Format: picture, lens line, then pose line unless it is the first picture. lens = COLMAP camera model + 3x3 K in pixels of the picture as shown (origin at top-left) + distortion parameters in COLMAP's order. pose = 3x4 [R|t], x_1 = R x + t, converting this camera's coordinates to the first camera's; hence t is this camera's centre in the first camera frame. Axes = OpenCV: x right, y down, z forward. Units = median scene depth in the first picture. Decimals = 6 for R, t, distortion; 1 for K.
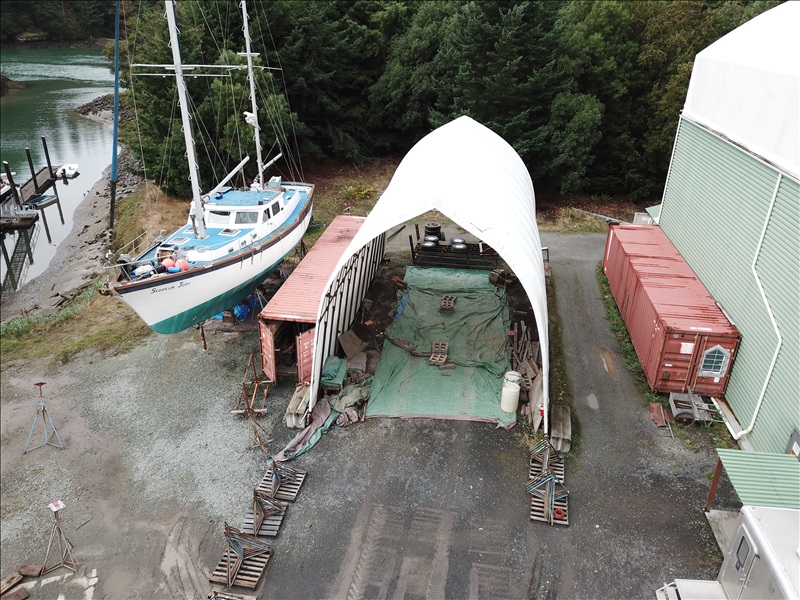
lens RADIAL K [[610.0, 0, 392.8], [0, 610.0, 305.0], [0, 0, 1]] dist [0.014338, -0.008090]
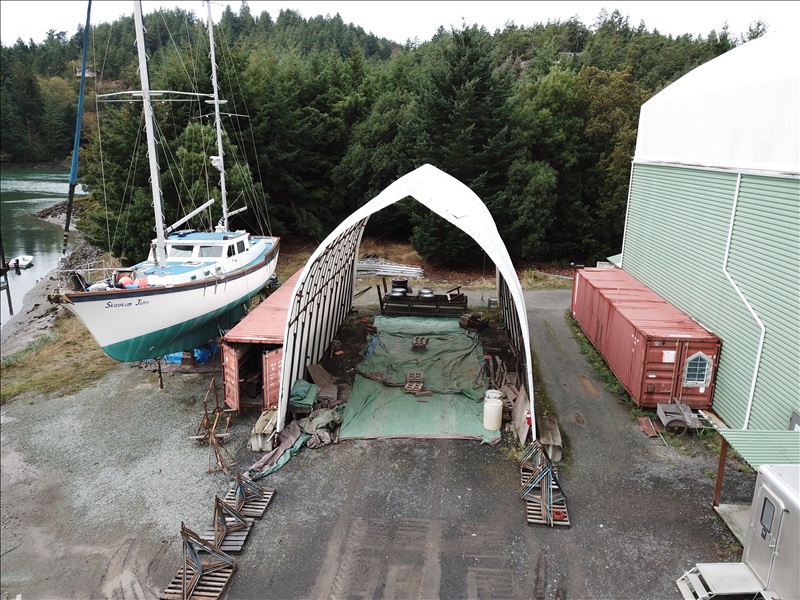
lens RADIAL K [[610.0, 0, 392.8], [0, 610.0, 305.0], [0, 0, 1]] dist [0.014338, -0.008090]
pose [[0.997562, -0.018807, 0.067198, -0.020638], [0.031079, 0.981954, -0.186549, 0.151991], [-0.062477, 0.188183, 0.980145, 0.055811]]
